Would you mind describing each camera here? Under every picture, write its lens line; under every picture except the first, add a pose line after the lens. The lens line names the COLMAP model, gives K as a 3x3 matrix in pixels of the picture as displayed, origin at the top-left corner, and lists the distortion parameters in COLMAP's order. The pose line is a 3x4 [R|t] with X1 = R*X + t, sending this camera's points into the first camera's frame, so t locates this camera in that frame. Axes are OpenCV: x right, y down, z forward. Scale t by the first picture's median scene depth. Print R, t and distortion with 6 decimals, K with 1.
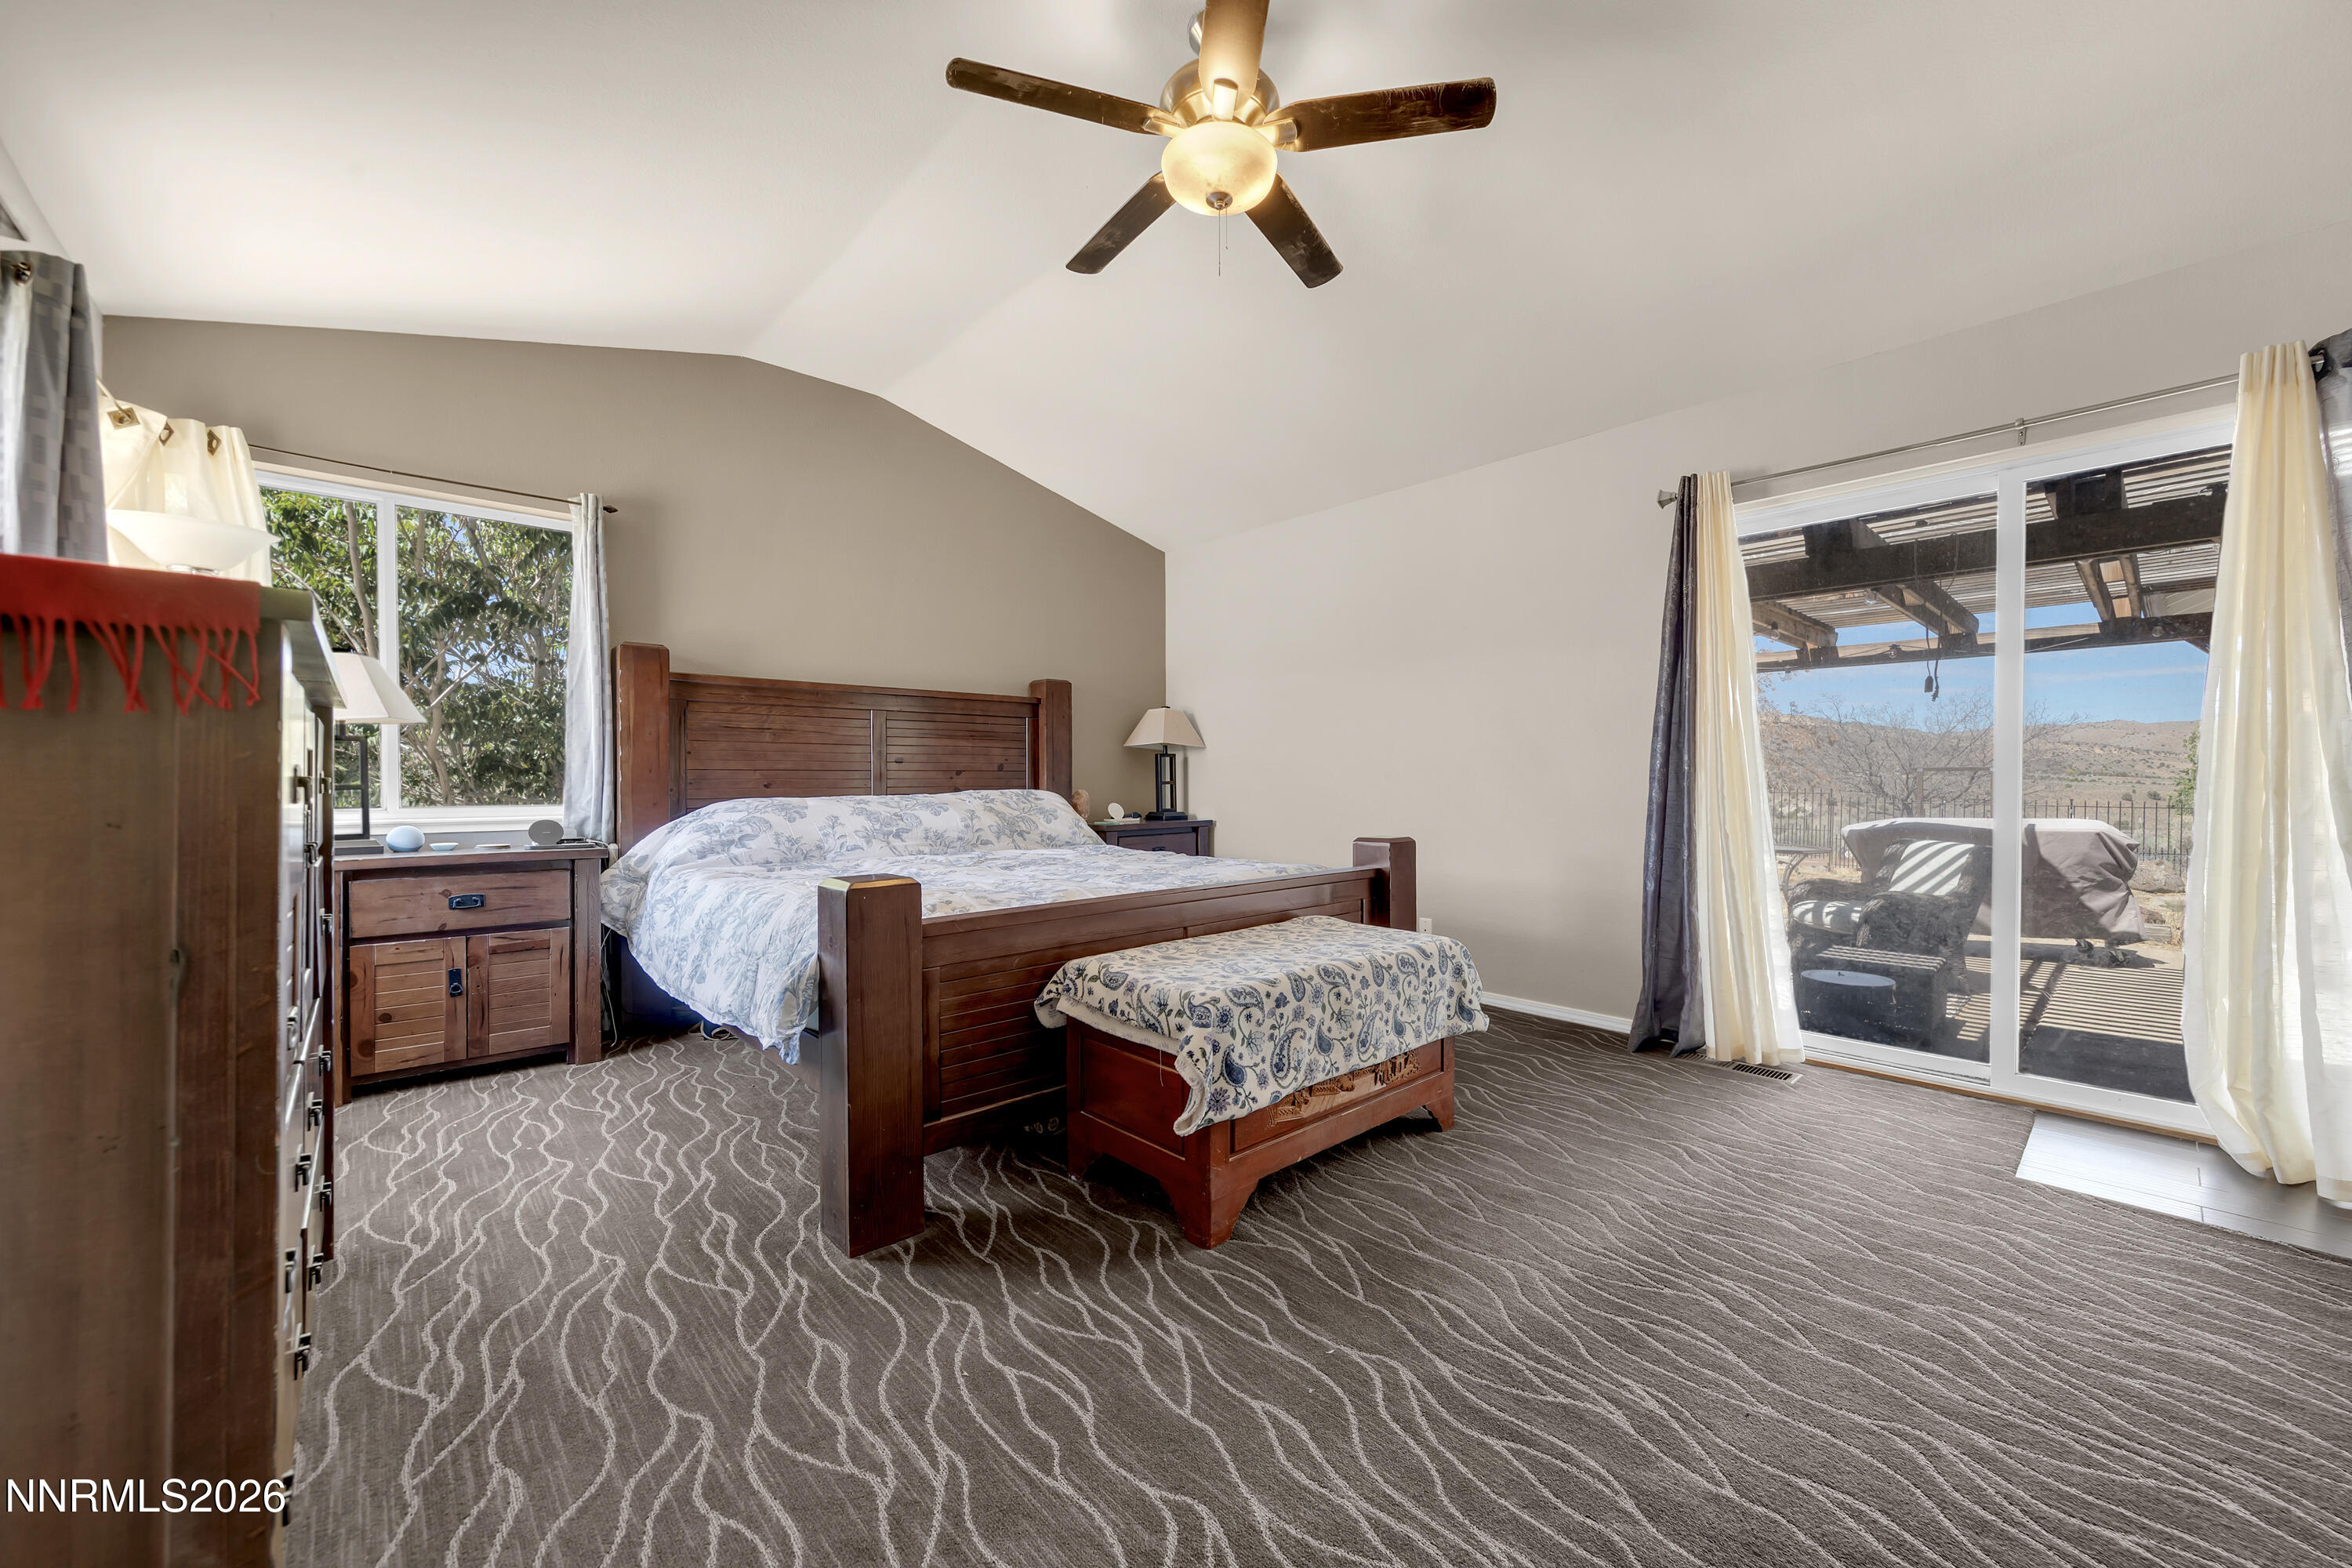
lens RADIAL K [[917.9, 0, 1176.0], [0, 917.9, 784.0], [0, 0, 1]] dist [0.002859, 0.000020]
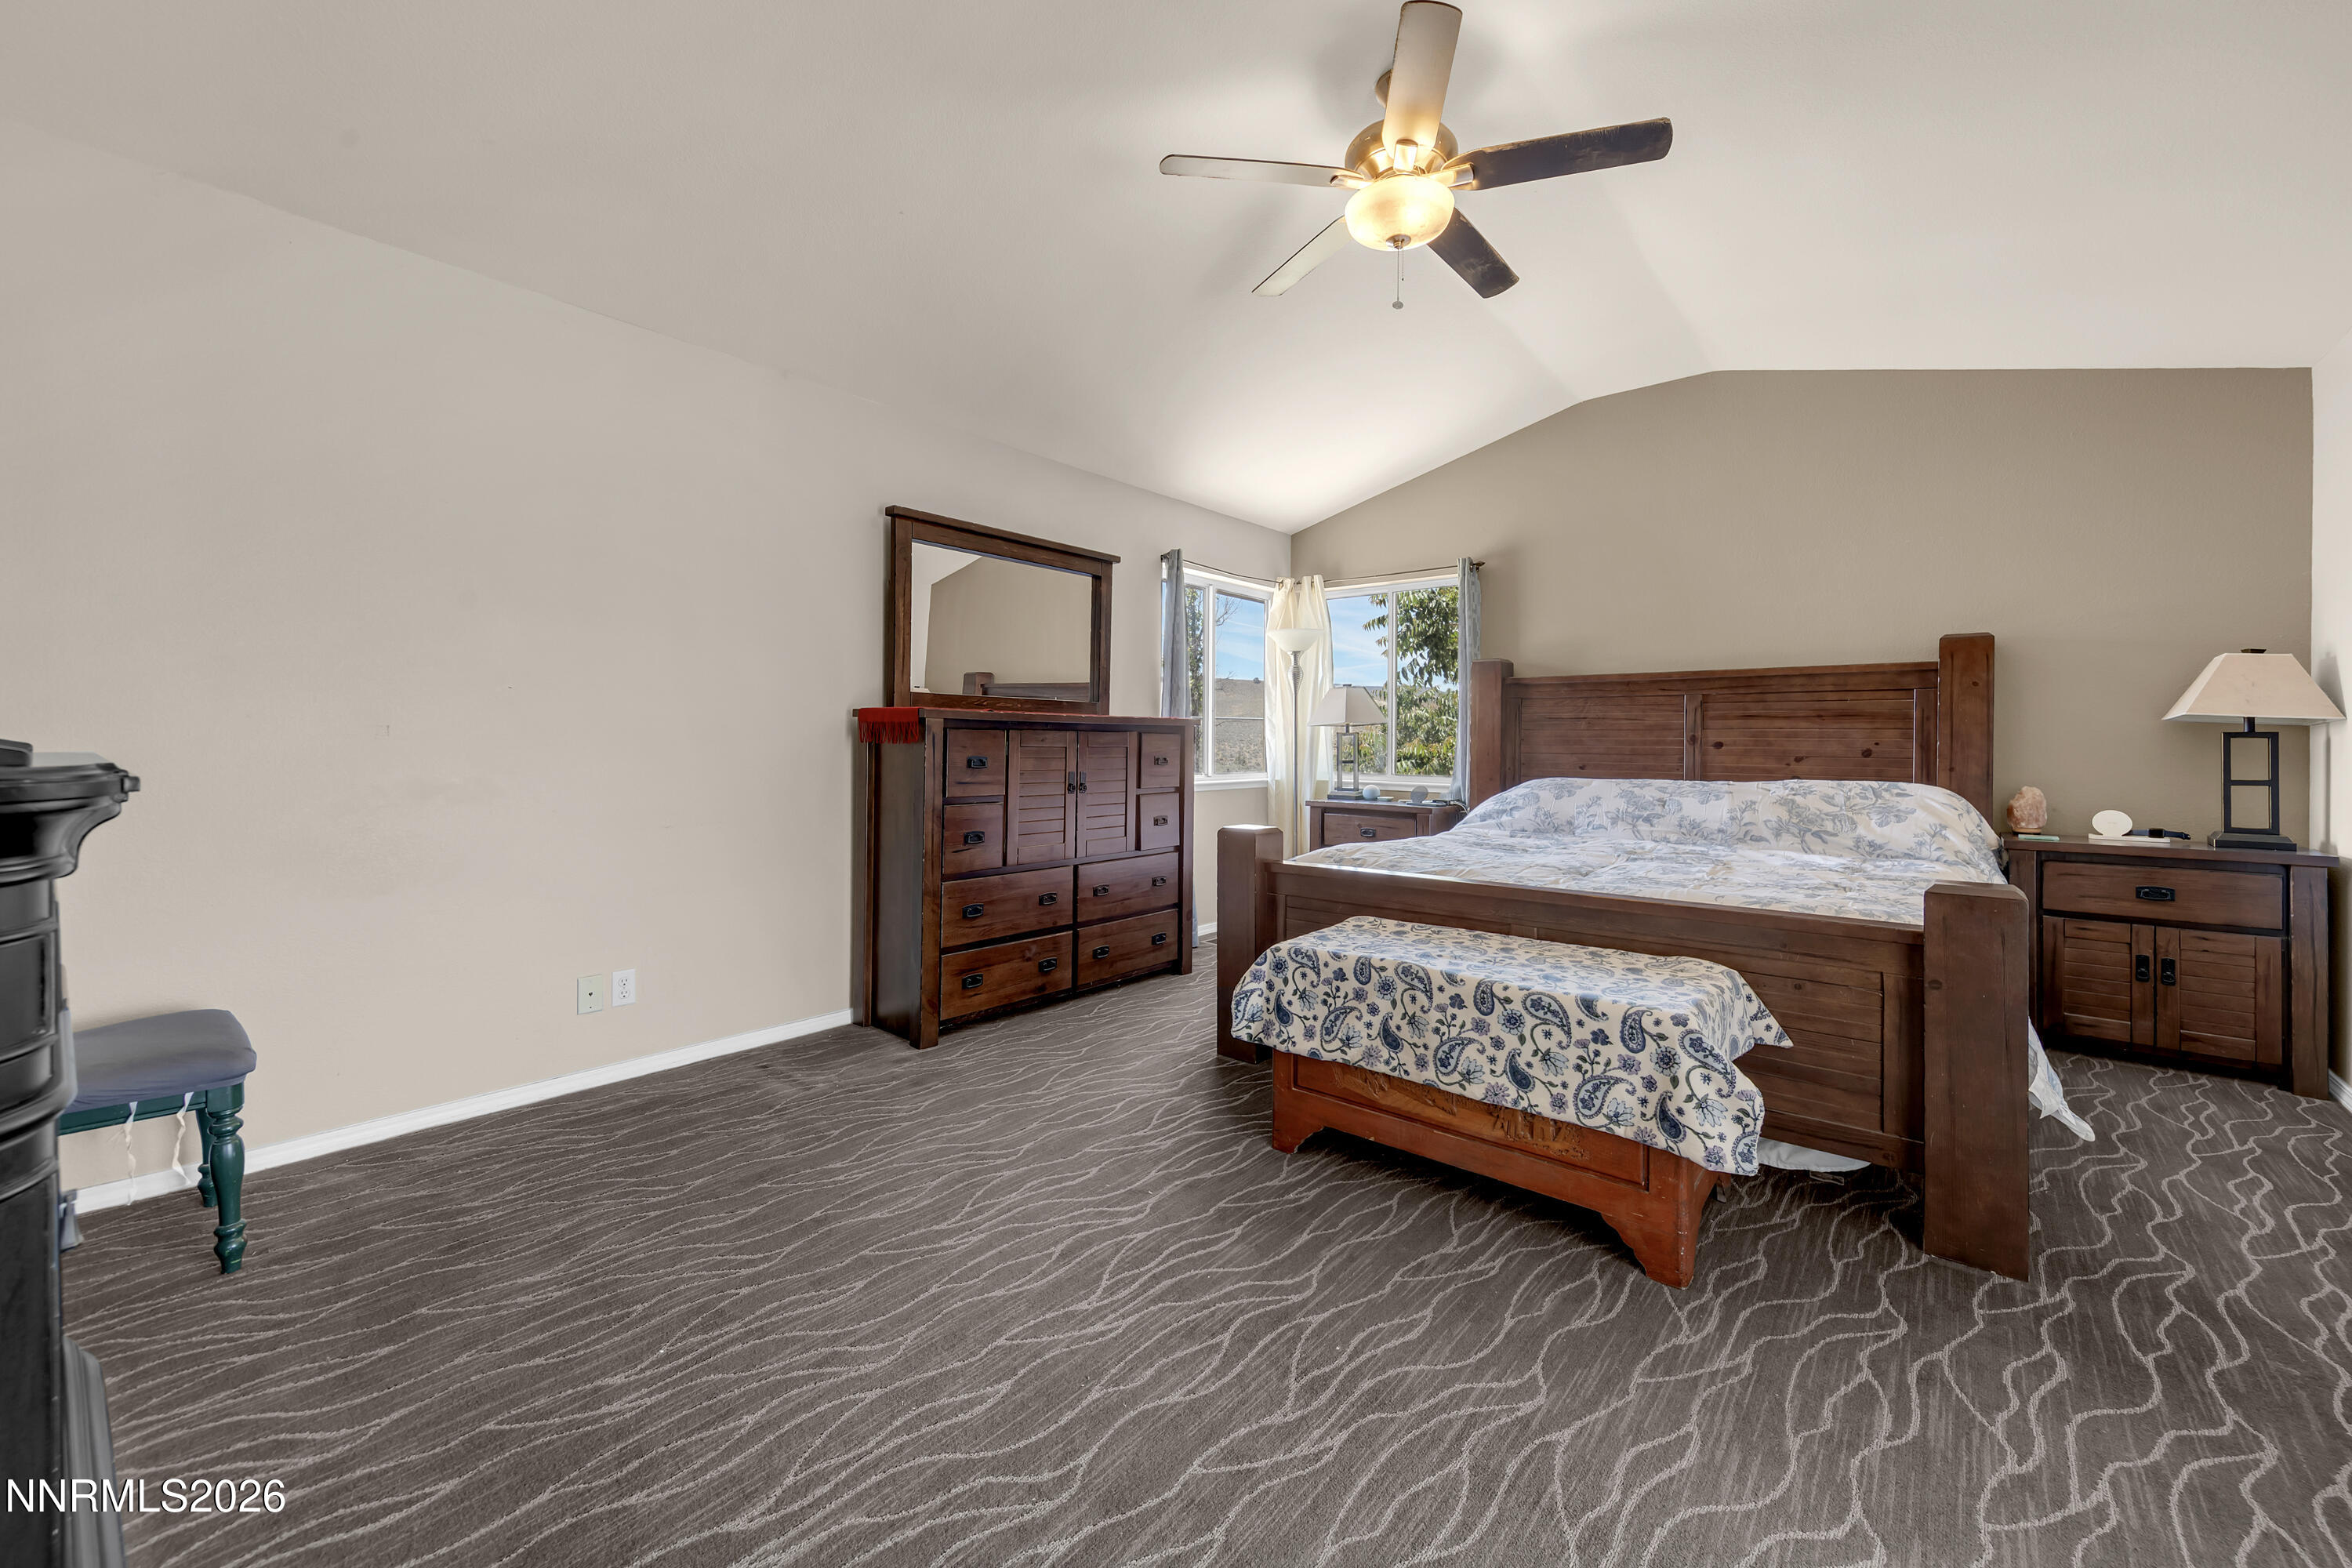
lens RADIAL K [[914.8, 0, 1179.9], [0, 914.8, 740.9], [0, 0, 1]] dist [0.001705, 0.000148]
pose [[0.121640, -0.000512, -0.992574, 1.047874], [-0.015304, 0.999880, -0.002392, -0.034851], [0.992456, 0.015481, 0.121618, 0.596846]]
